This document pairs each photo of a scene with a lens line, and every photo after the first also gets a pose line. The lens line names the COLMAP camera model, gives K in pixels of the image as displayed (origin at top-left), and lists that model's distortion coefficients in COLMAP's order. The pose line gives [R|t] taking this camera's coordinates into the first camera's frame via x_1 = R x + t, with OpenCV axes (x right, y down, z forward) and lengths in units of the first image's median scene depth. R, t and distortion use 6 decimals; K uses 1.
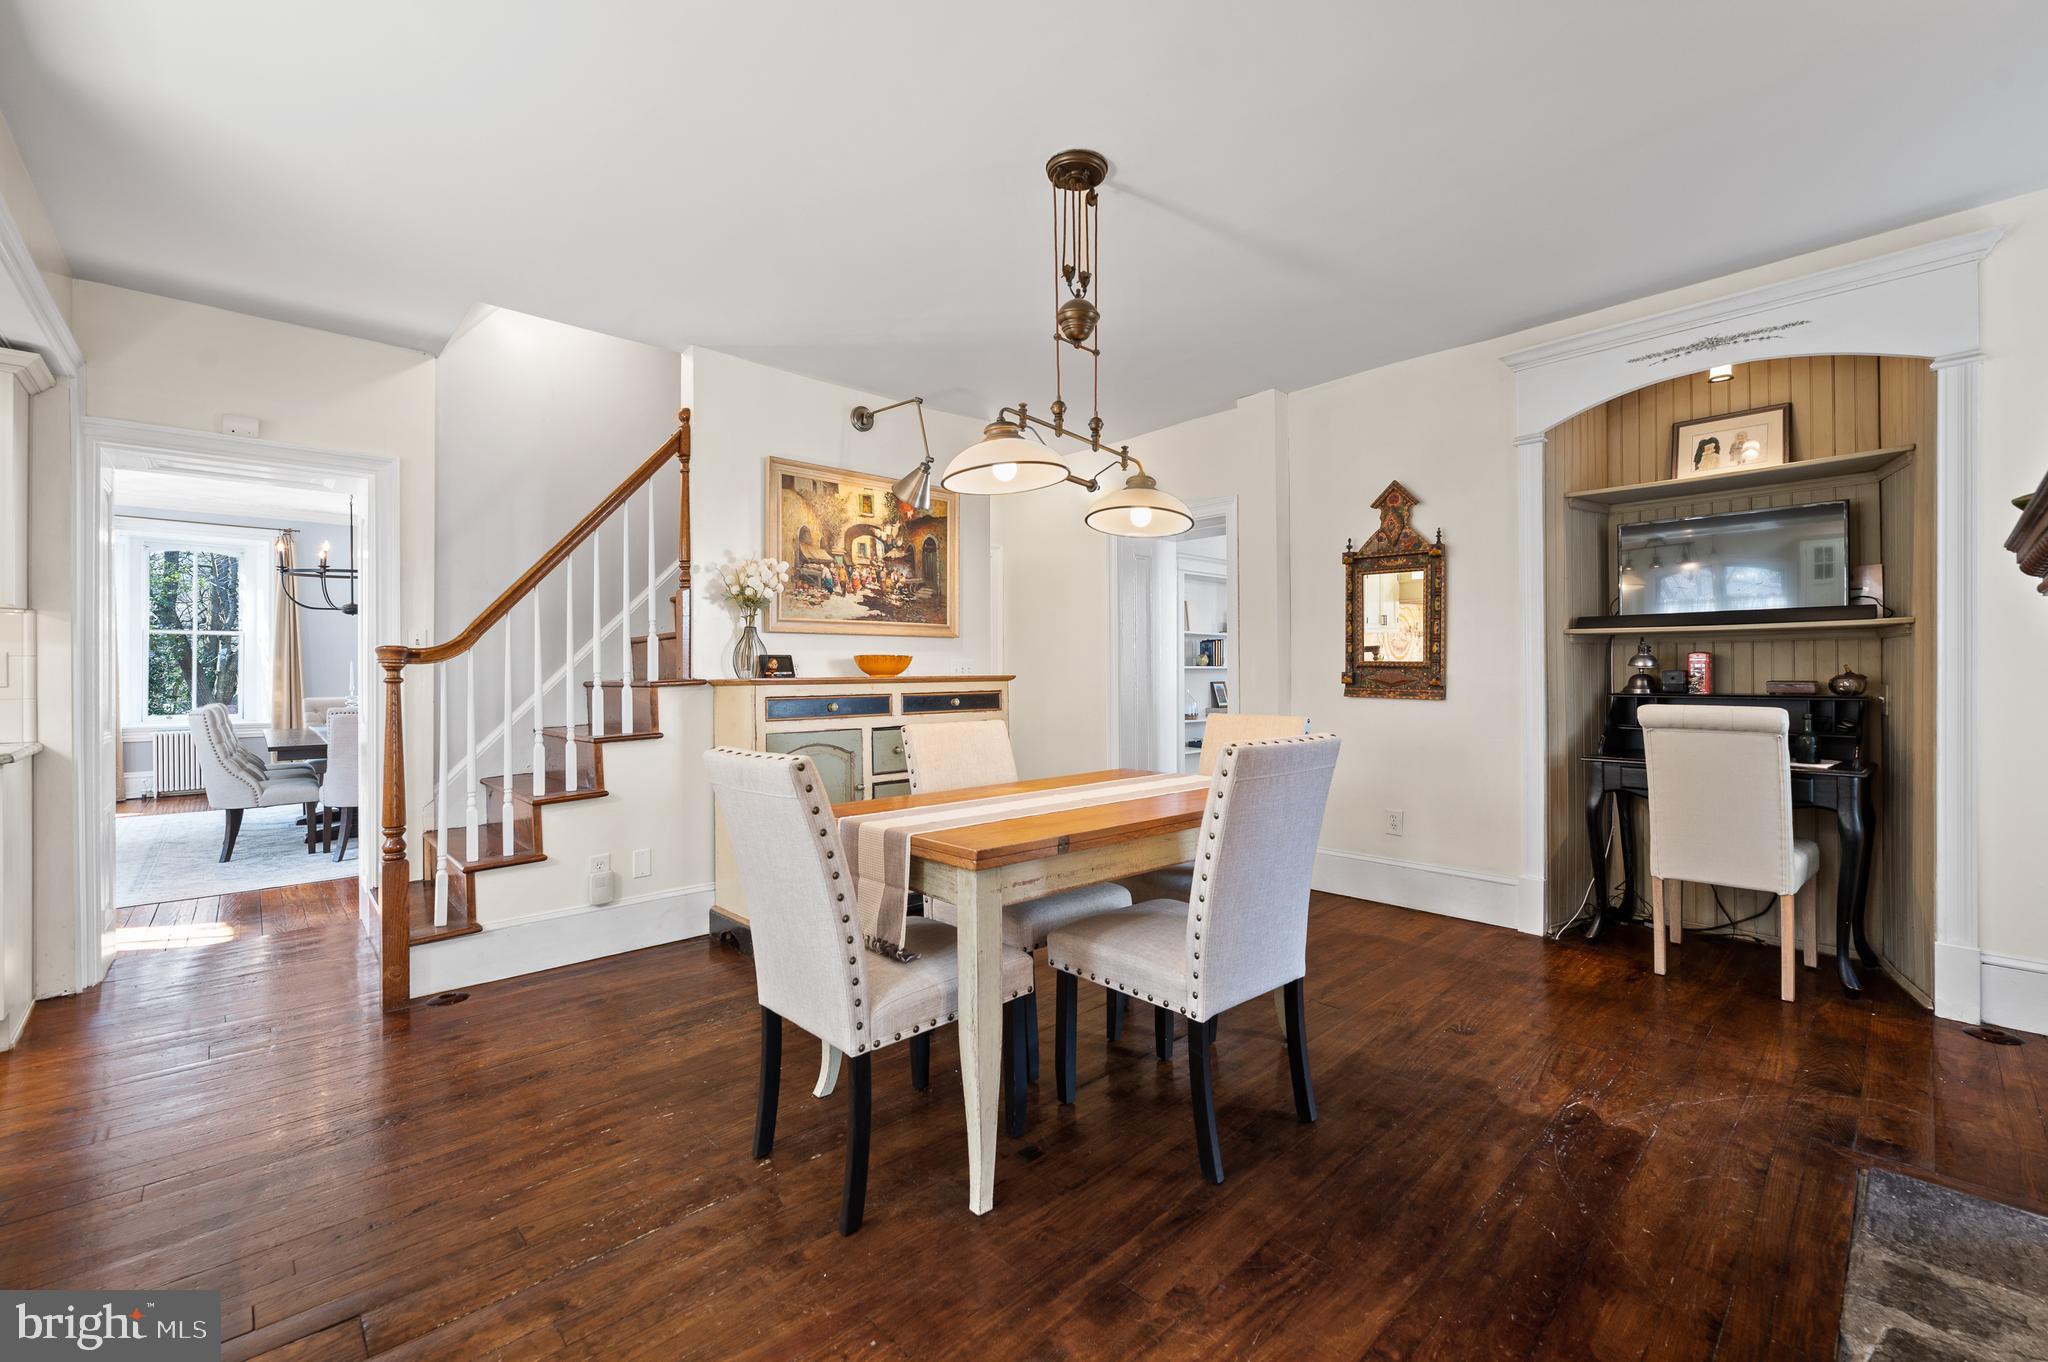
lens RADIAL K [[841.9, 0, 1029.2], [0, 841.9, 673.1], [0, 0, 1]] dist [-0.002066, -0.000007]
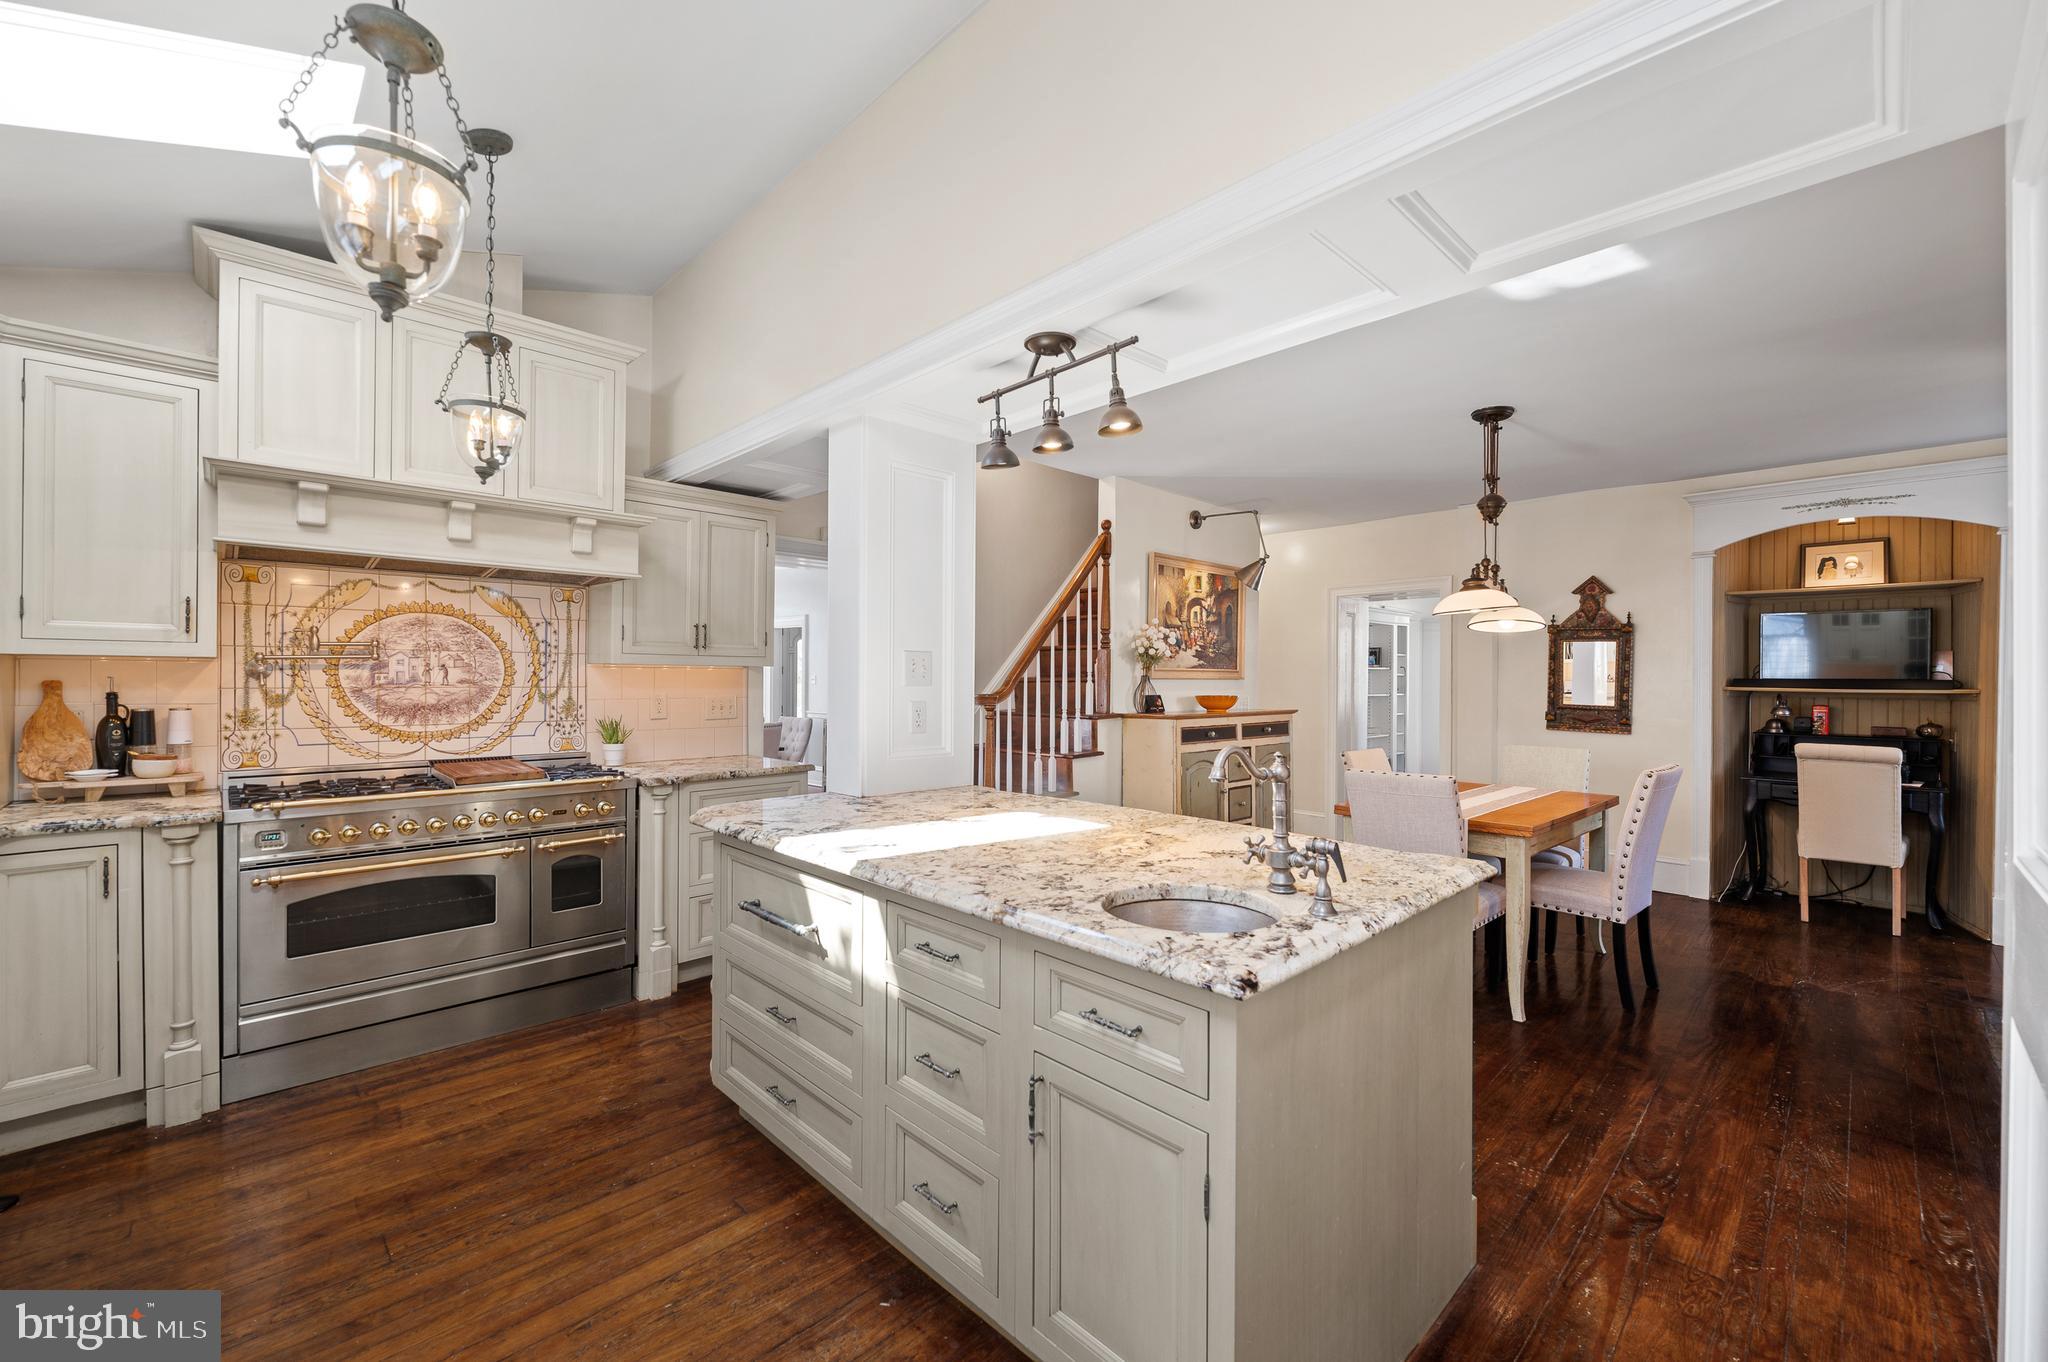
lens RADIAL K [[841.9, 0, 1009.6], [0, 841.9, 679.7], [0, 0, 1]] dist [-0.002066, -0.000007]
pose [[0.999782, 0.014243, 0.015266, -0.612891], [-0.014283, 0.999895, 0.002560, -0.051604], [-0.015228, -0.002777, 0.999880, -0.420638]]
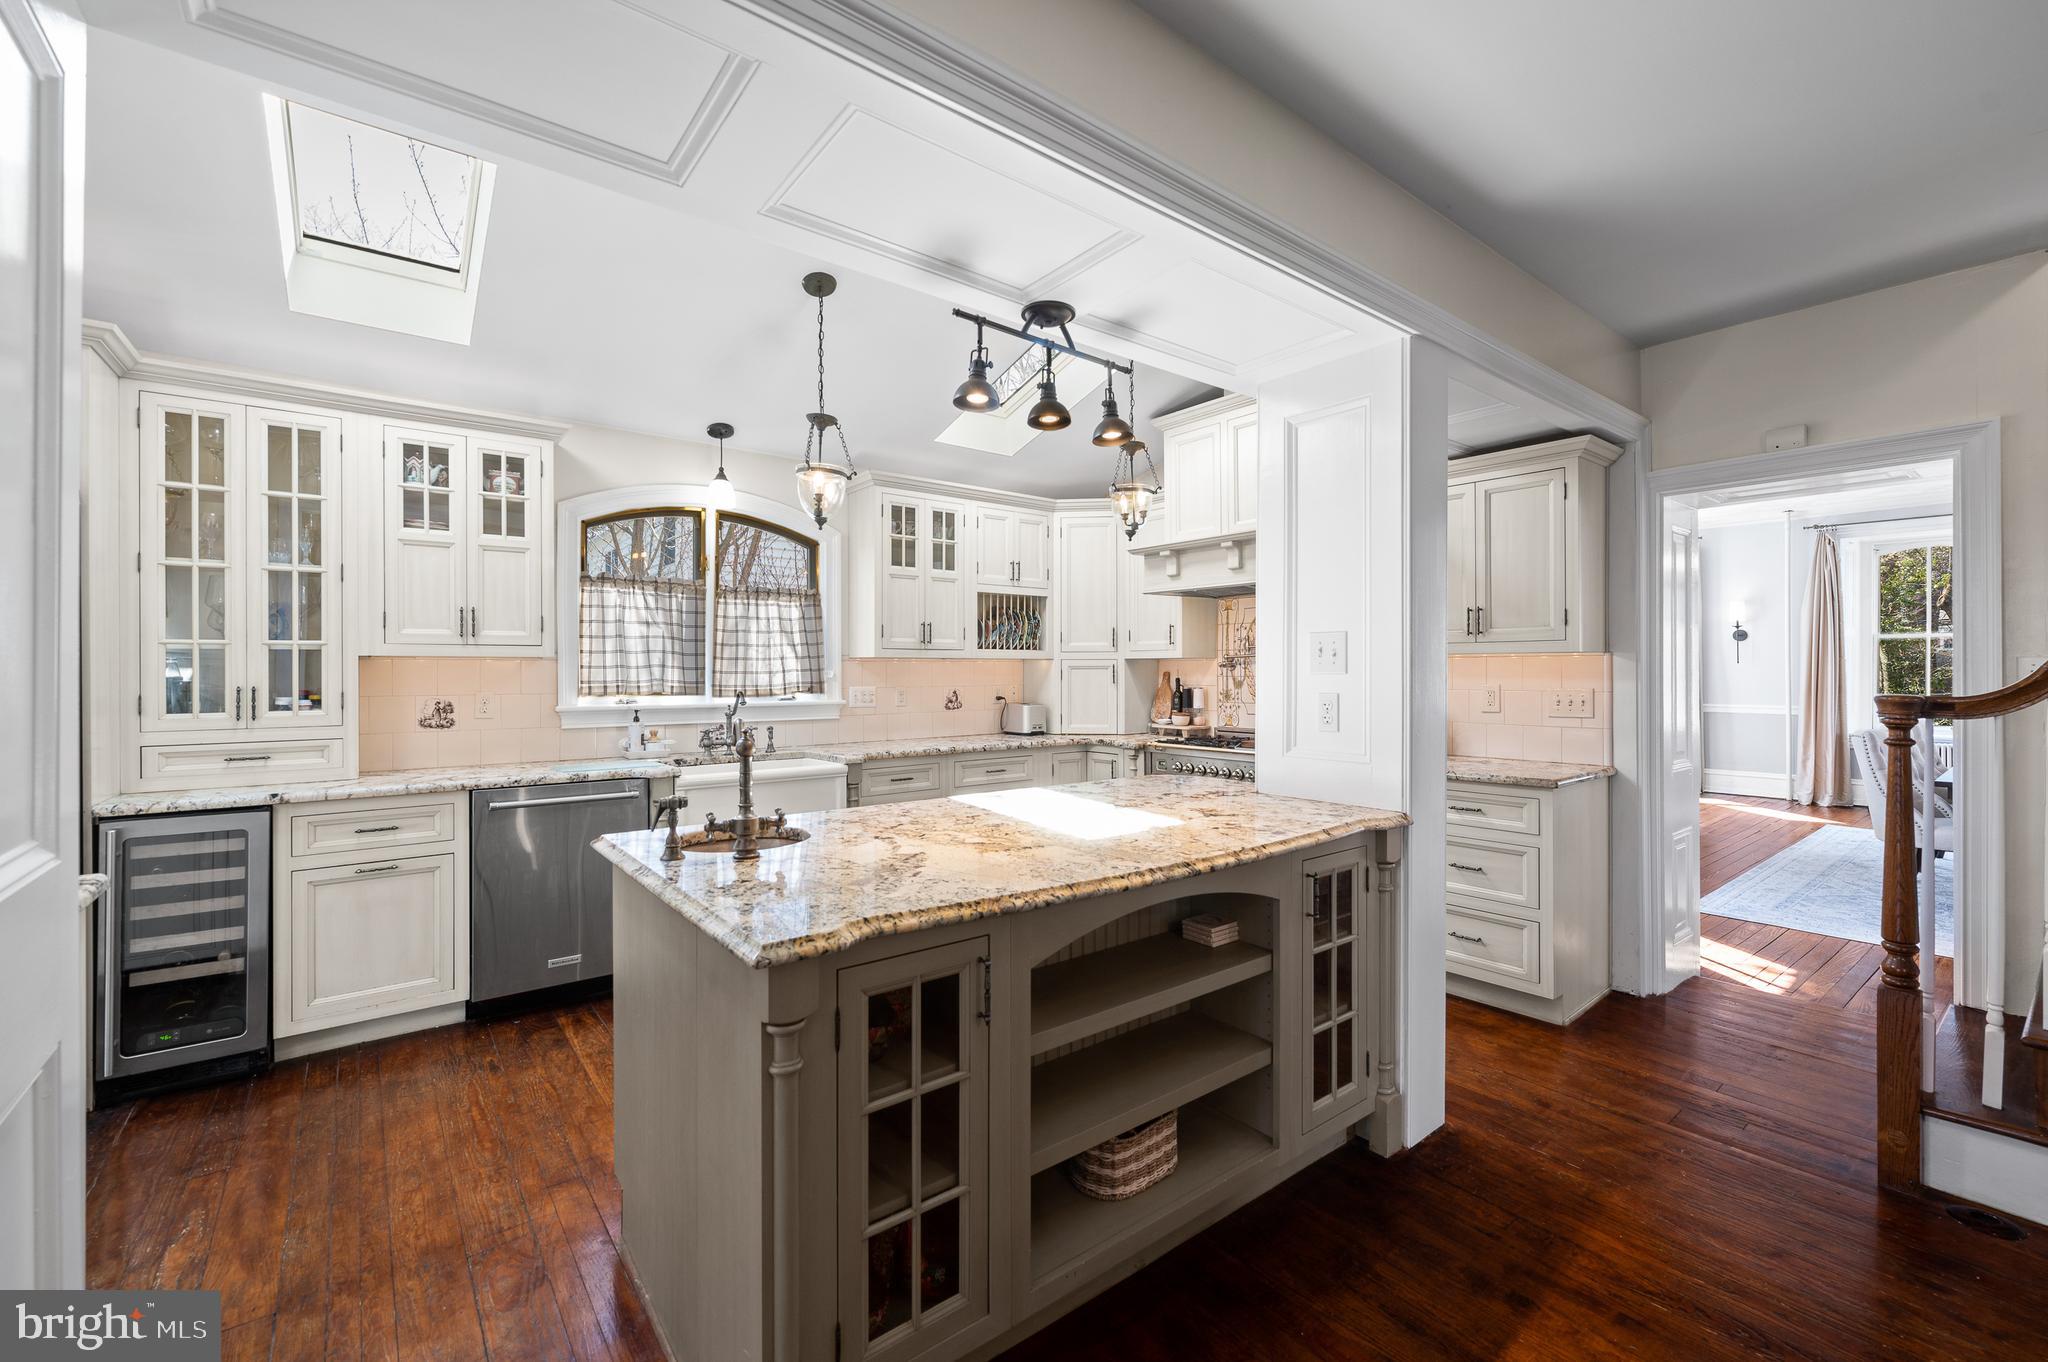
lens RADIAL K [[841.9, 0, 1026.6], [0, 841.9, 668.2], [0, 0, 1]] dist [-0.002066, -0.000007]
pose [[-0.087888, 0.004805, -0.996119, 0.034216], [0.002155, 0.999987, 0.004633, -0.049899], [0.996128, -0.001739, -0.087897, 0.249289]]
